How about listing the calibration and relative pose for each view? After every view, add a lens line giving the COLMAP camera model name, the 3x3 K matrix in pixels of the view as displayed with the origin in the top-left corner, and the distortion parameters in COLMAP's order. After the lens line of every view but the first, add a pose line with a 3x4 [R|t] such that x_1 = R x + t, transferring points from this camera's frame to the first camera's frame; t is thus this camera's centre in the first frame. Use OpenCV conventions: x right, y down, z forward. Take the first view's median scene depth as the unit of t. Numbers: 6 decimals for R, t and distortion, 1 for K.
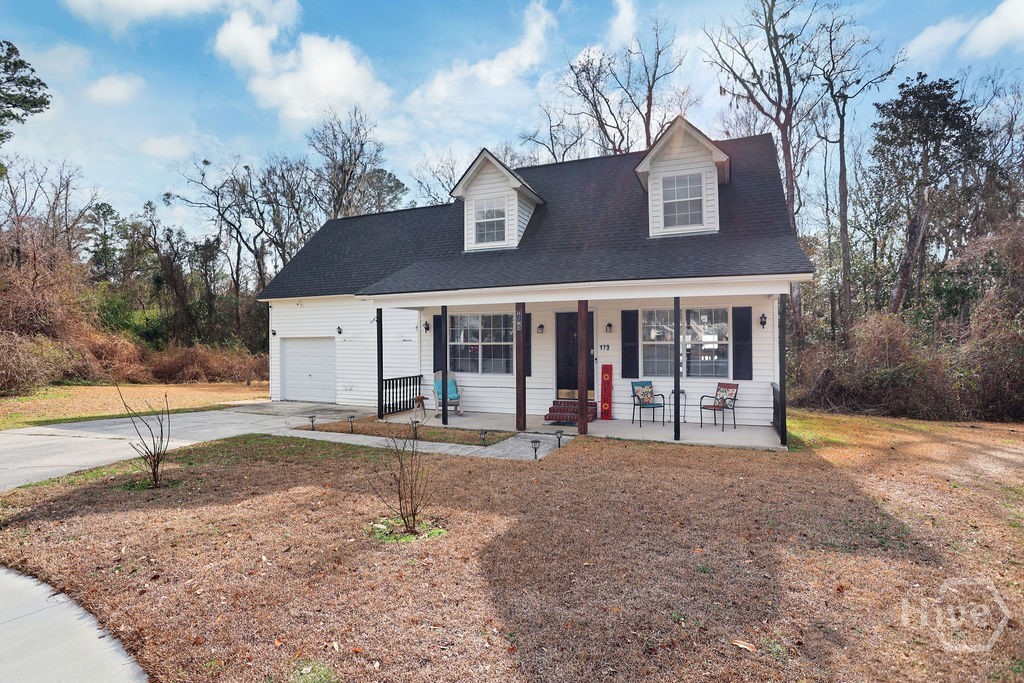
lens RADIAL K [[505.4, 0, 506.0], [0, 505.4, 340.2], [0, 0, 1]] dist [-0.073922, 0.029896]
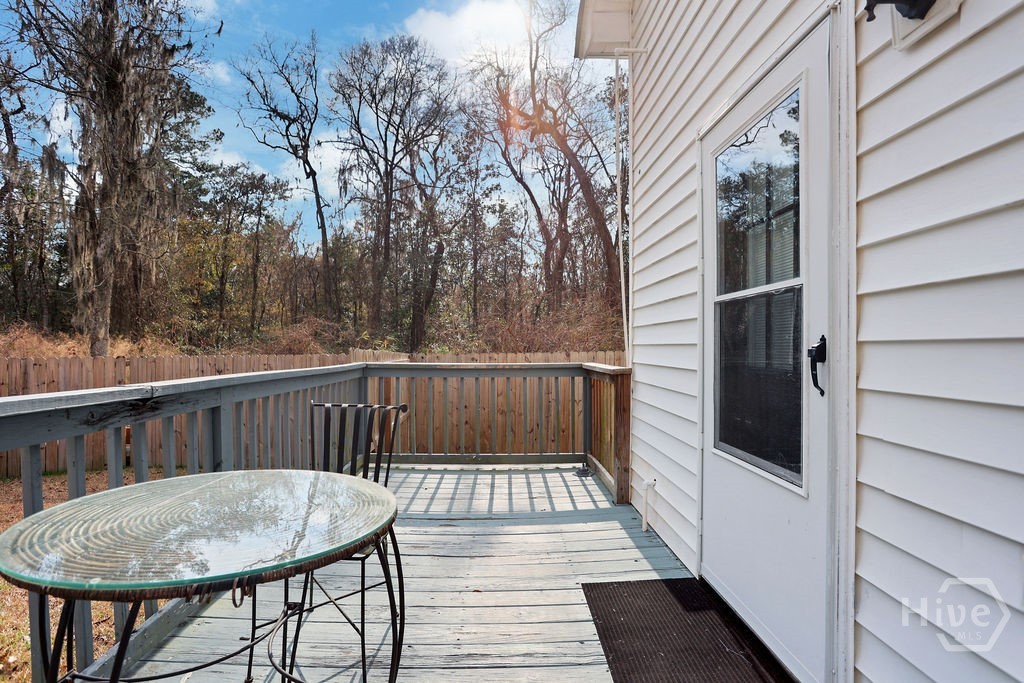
lens RADIAL K [[504.8, 0, 511.0], [0, 504.8, 339.7], [0, 0, 1]] dist [-0.070923, 0.028960]
pose [[0.910023, 0.012366, 0.414373, -0.630872], [-0.008202, 0.999896, -0.011828, 0.076150], [-0.414477, 0.007366, 0.910030, 1.561533]]
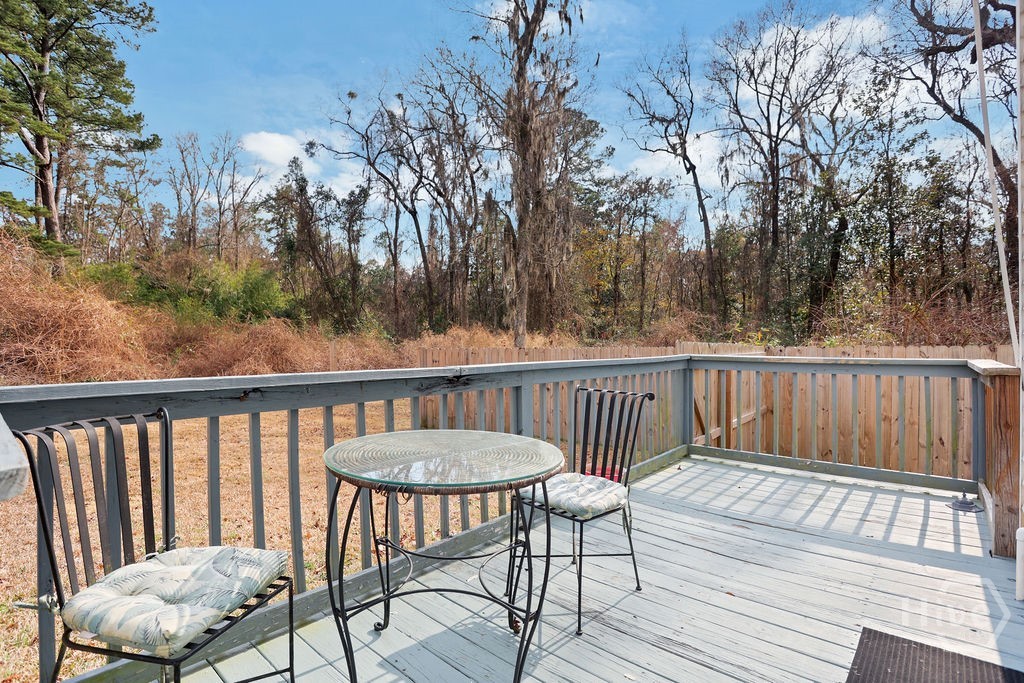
lens RADIAL K [[504.8, 0, 511.0], [0, 504.8, 339.7], [0, 0, 1]] dist [-0.070923, 0.028960]
pose [[0.949676, 0.004833, -0.313196, -0.585384], [-0.002798, 0.999972, 0.006948, 0.076184], [0.313221, -0.005722, 0.949663, 1.545796]]
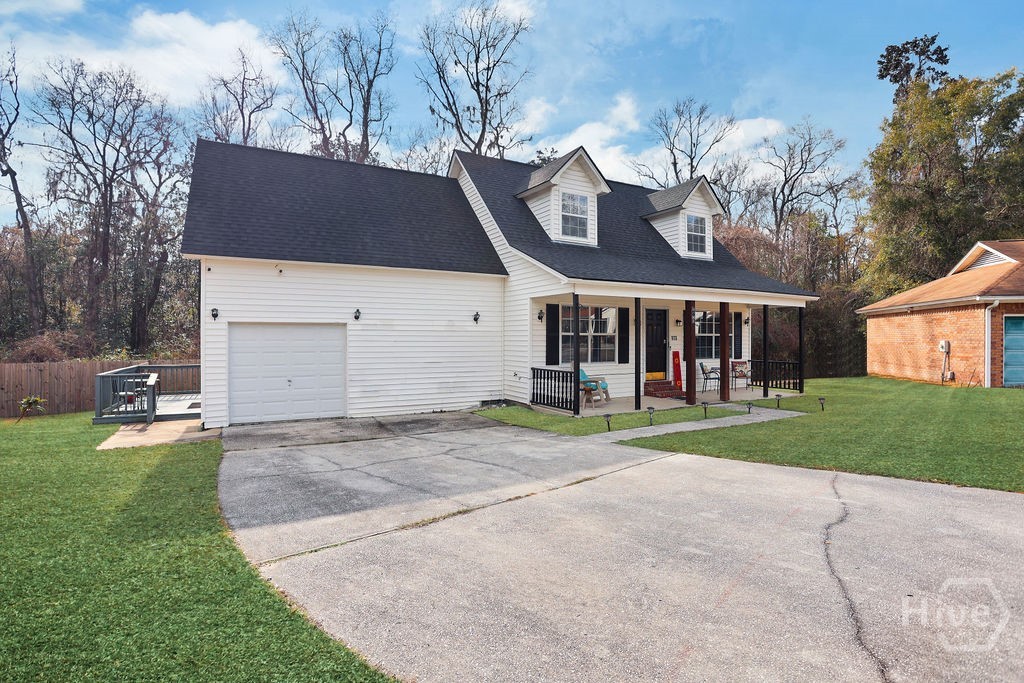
lens RADIAL K [[504.8, 0, 511.0], [0, 504.8, 339.7], [0, 0, 1]] dist [-0.070923, 0.028960]
pose [[0.619436, 0.002838, 0.785042, -0.948907], [-0.006570, 0.999977, 0.001569, 0.017187], [-0.785020, -0.006129, 0.619441, 0.471694]]
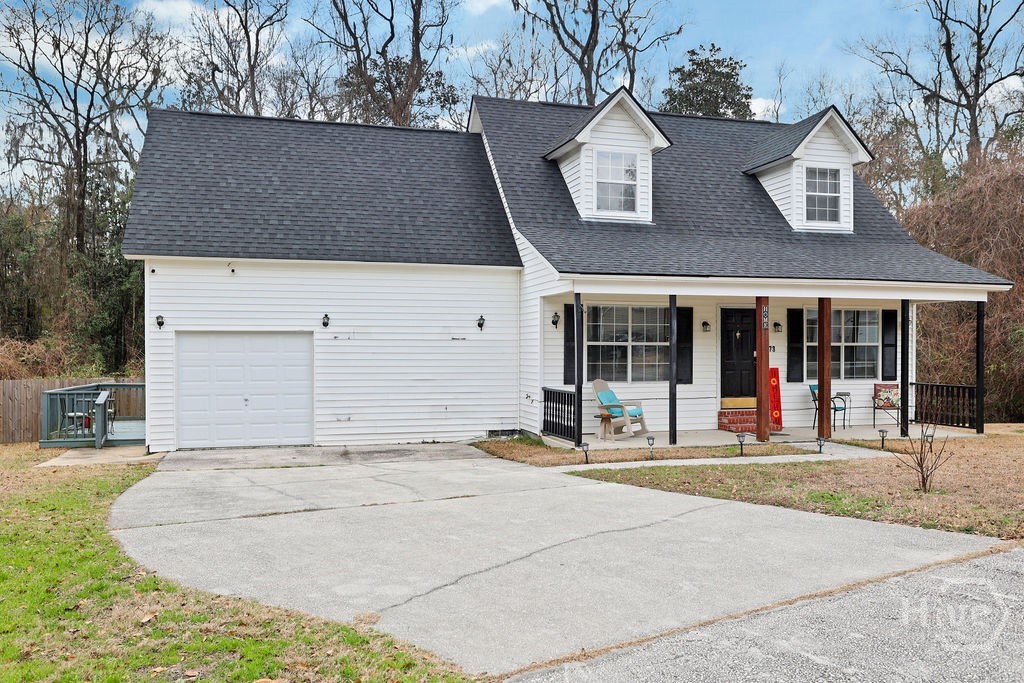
lens RADIAL K [[825.2, 0, 509.8], [0, 825.2, 363.5], [0, 0, 1]] dist [-0.011683, 0.045965]
pose [[0.780582, -0.004719, 0.625035, -0.962838], [-0.006409, 0.999859, 0.015553, 0.017895], [-0.625020, -0.016146, 0.780442, 0.125513]]
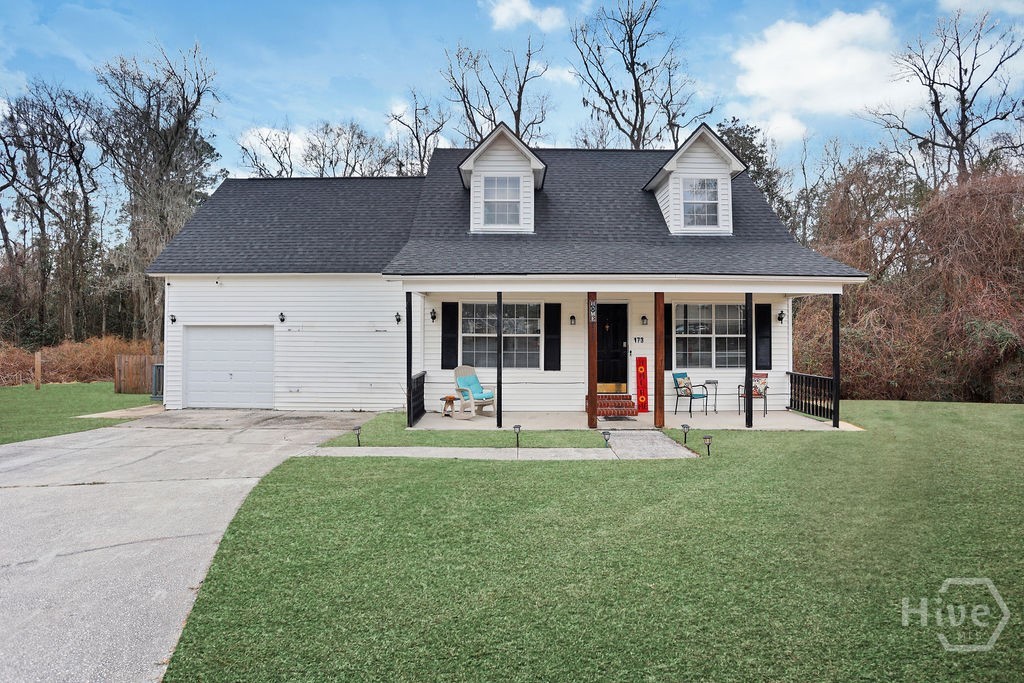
lens RADIAL K [[508.0, 0, 509.1], [0, 508.0, 327.7], [0, 0, 1]] dist [-0.067273, 0.030192]
pose [[0.923042, 0.013043, 0.384479, -0.380134], [-0.009242, 0.999888, -0.011732, 0.003515], [-0.384589, 0.007276, 0.923059, 0.150724]]
